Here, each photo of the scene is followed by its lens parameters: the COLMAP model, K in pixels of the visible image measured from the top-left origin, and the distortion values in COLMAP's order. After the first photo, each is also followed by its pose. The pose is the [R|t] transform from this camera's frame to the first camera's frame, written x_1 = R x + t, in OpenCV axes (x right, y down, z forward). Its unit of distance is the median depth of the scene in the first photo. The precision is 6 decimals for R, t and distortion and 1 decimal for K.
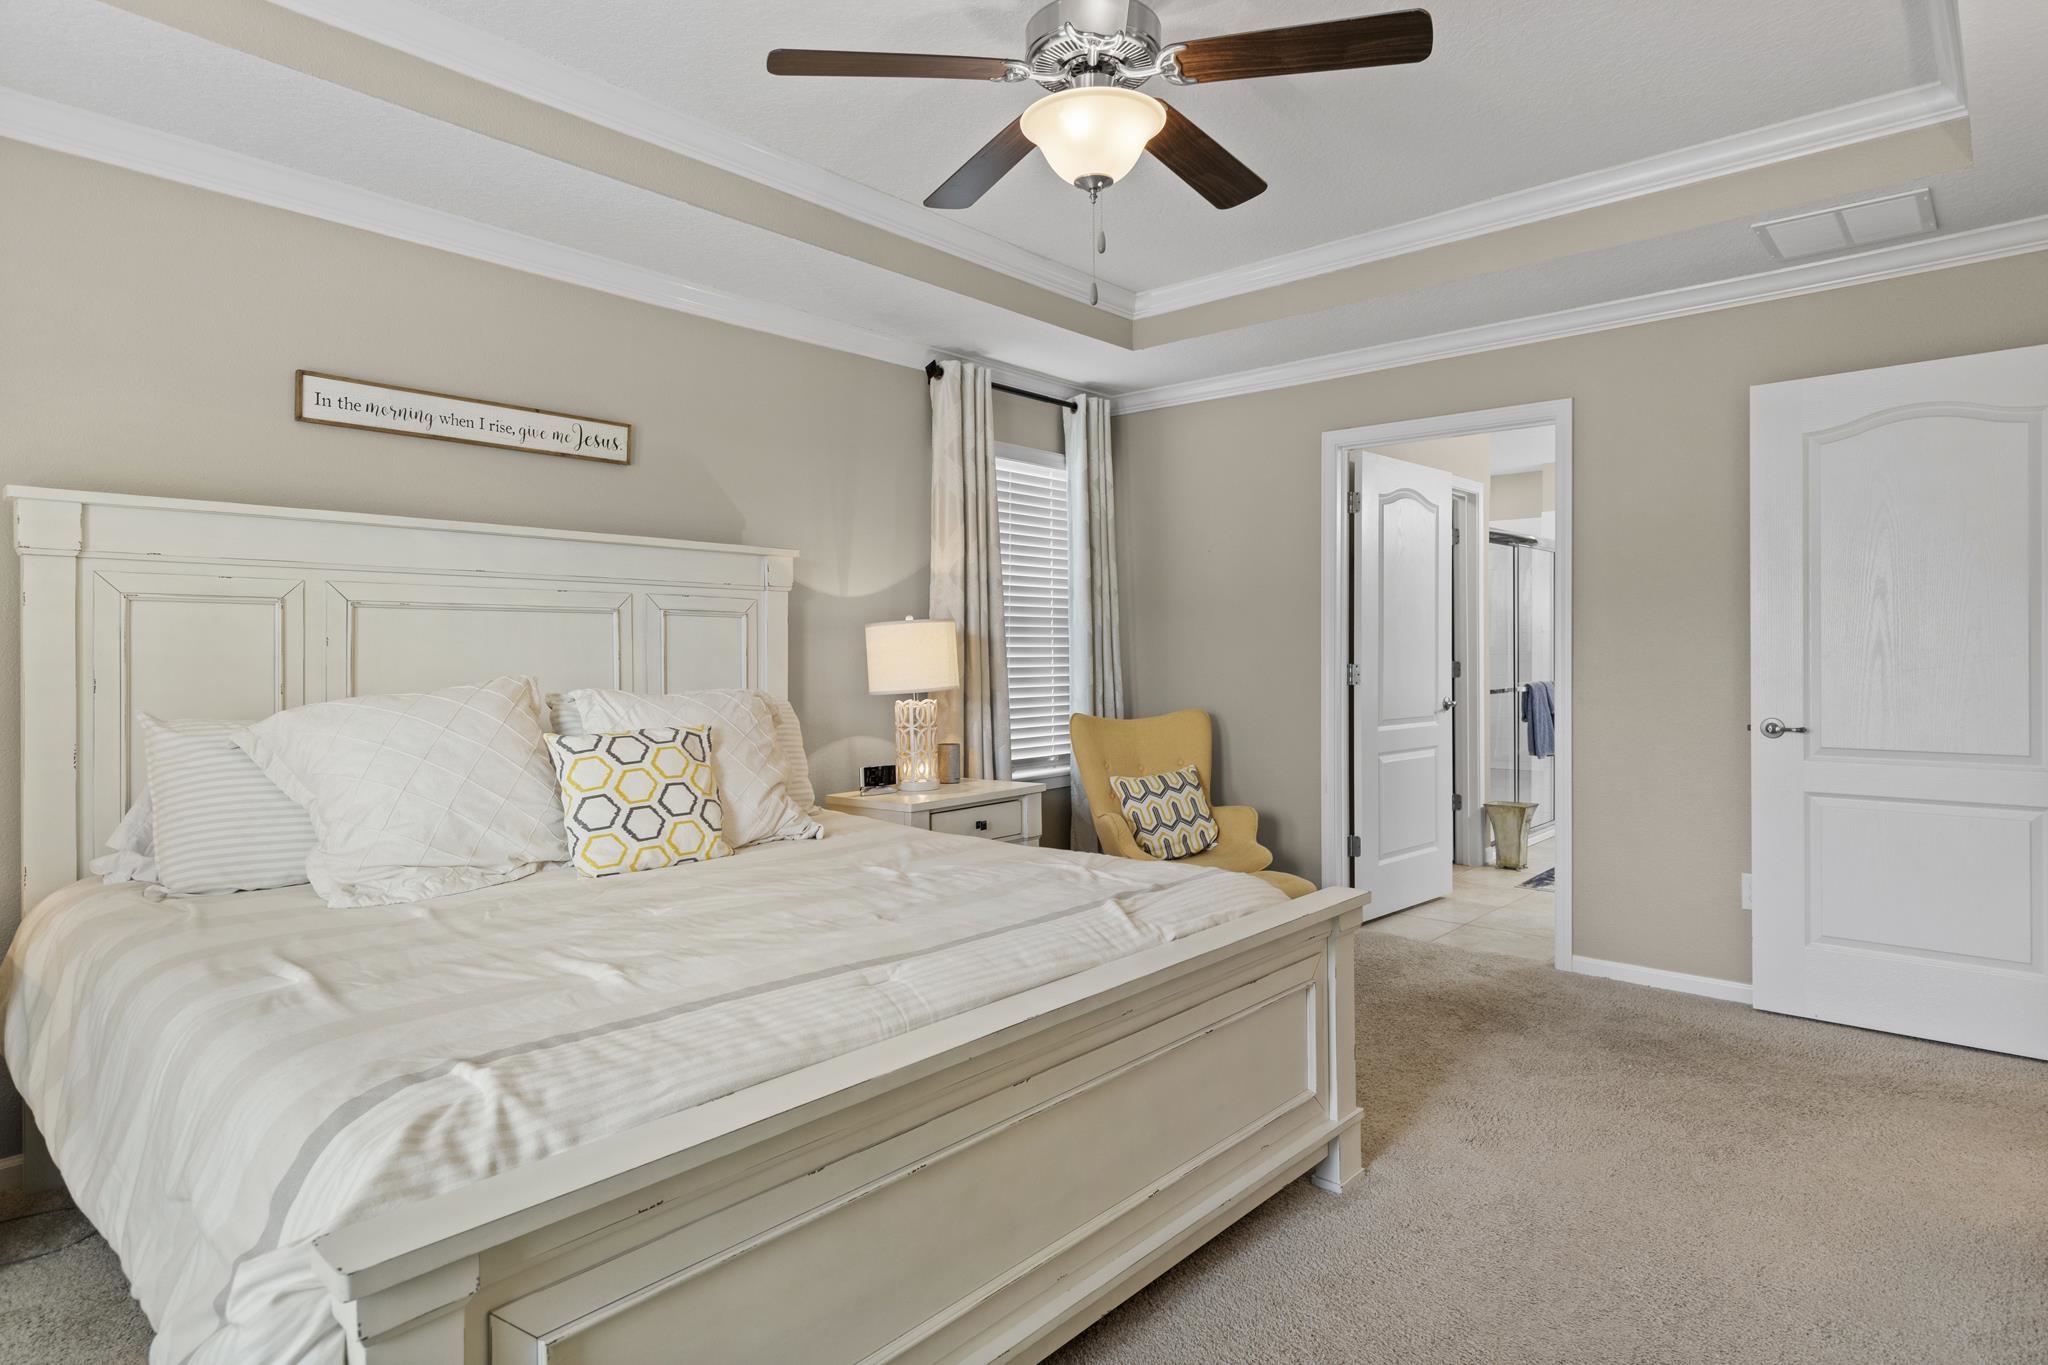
lens RADIAL K [[1123.2, 0, 1026.2], [0, 1123.2, 661.2], [0, 0, 1]] dist [-0.000384, -0.000259]
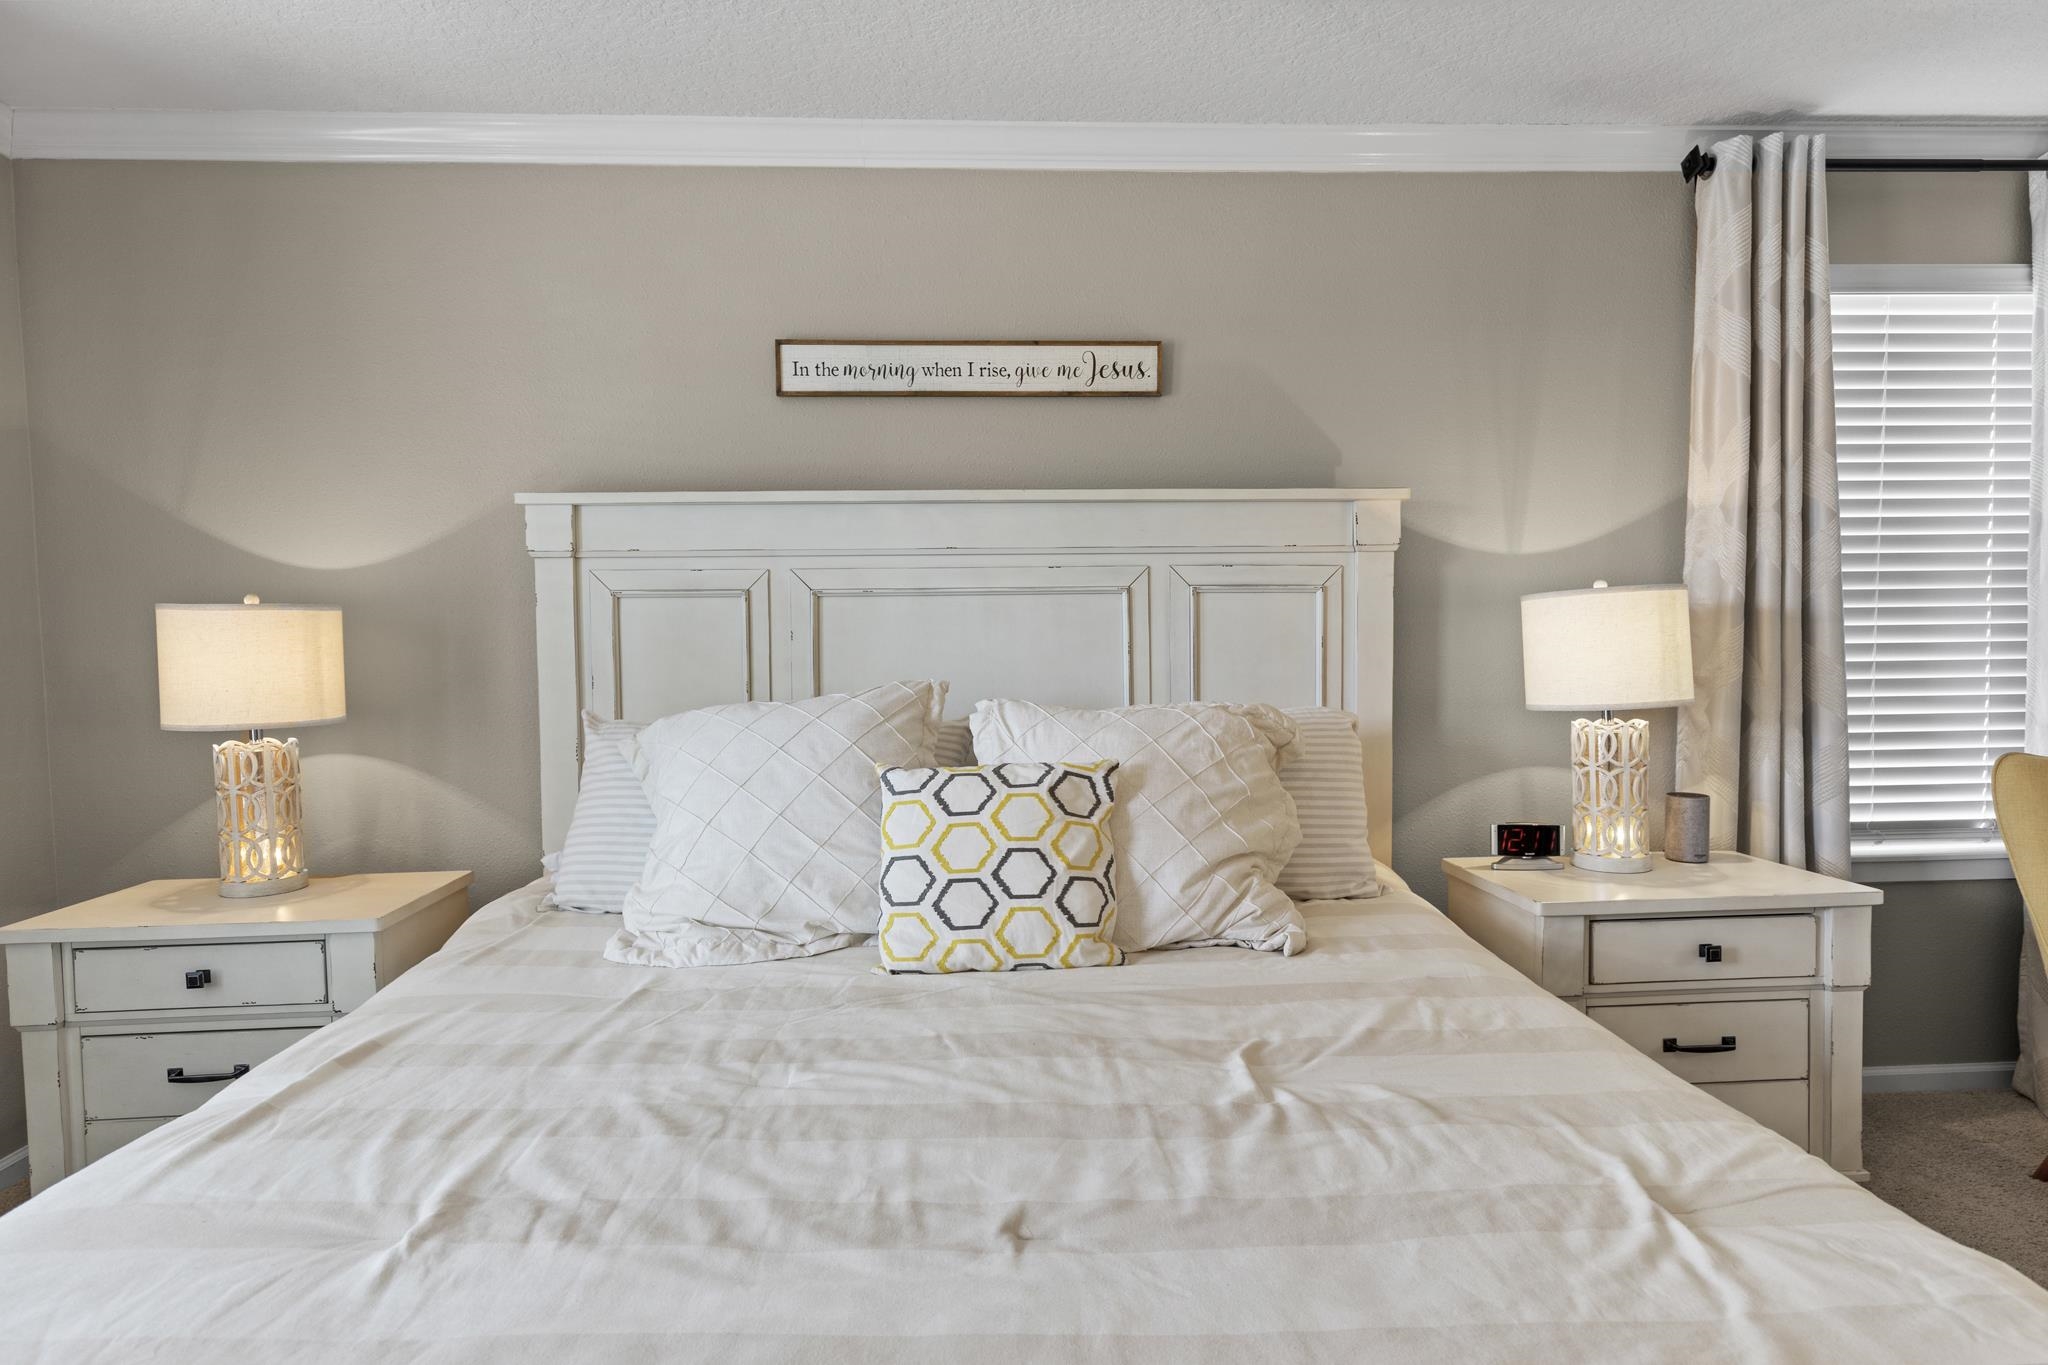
lens RADIAL K [[1118.7, 0, 1025.0], [0, 1118.7, 673.5], [0, 0, 1]] dist [0.002339, 0.000958]
pose [[0.696425, 0.027985, -0.717084, 0.150809], [0.004043, 0.999071, 0.042915, -0.023349], [0.717618, -0.032786, 0.695664, 0.469442]]
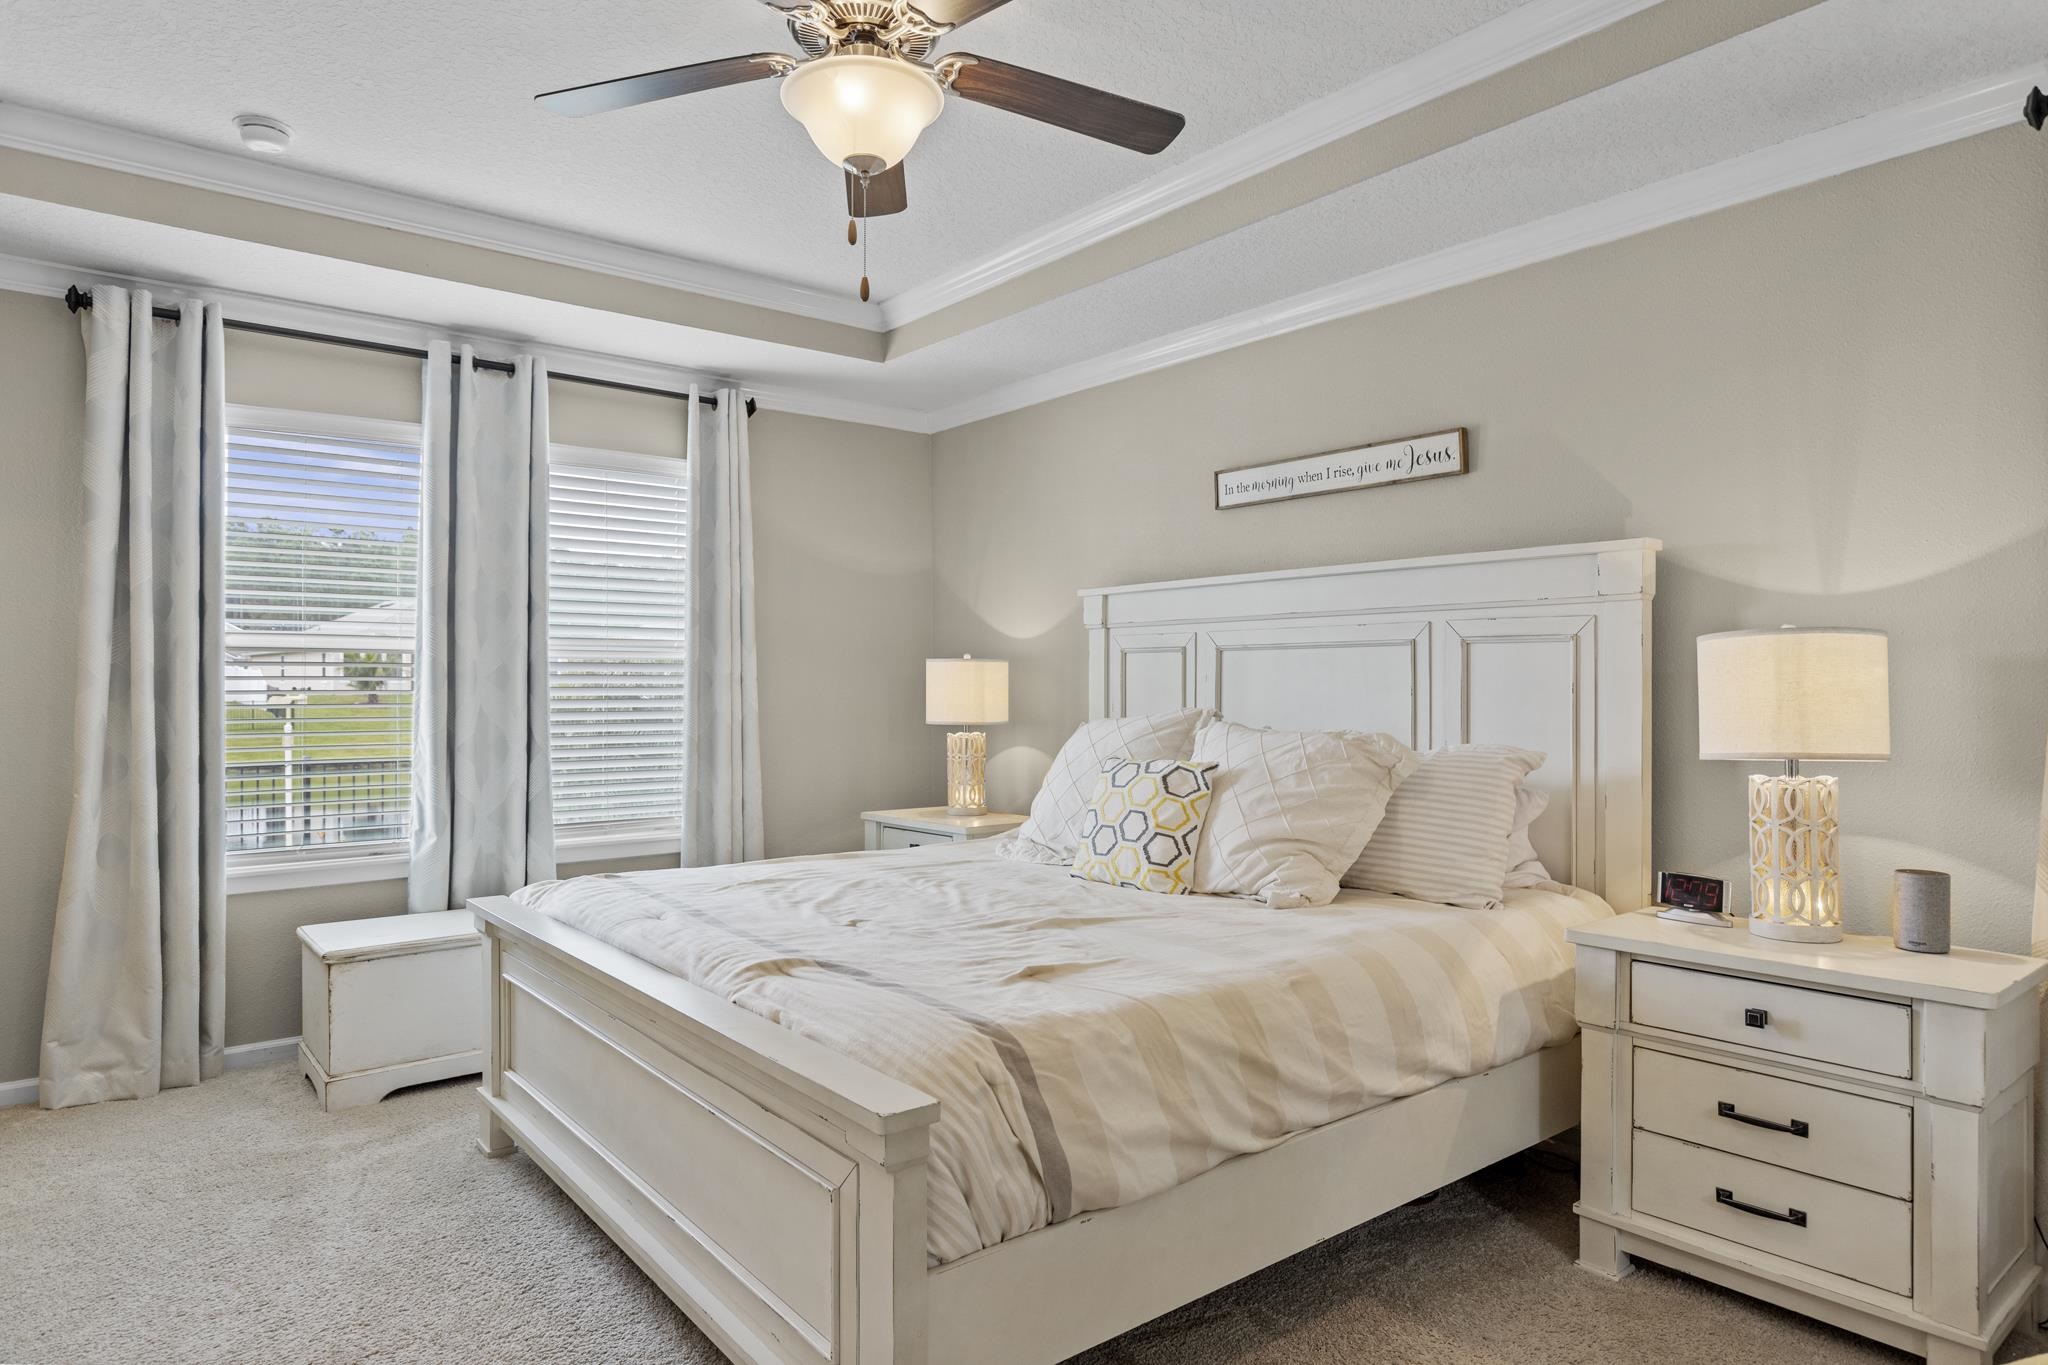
lens RADIAL K [[1195.8, 0, 1024.0], [0, 1195.8, 682.5], [0, 0, 1]] dist [-0.002418, -0.001047]
pose [[-0.167440, 0.001063, -0.985882, 0.724596], [-0.006722, 0.999975, 0.002220, -0.013353], [0.985859, 0.006999, -0.167429, 0.954719]]
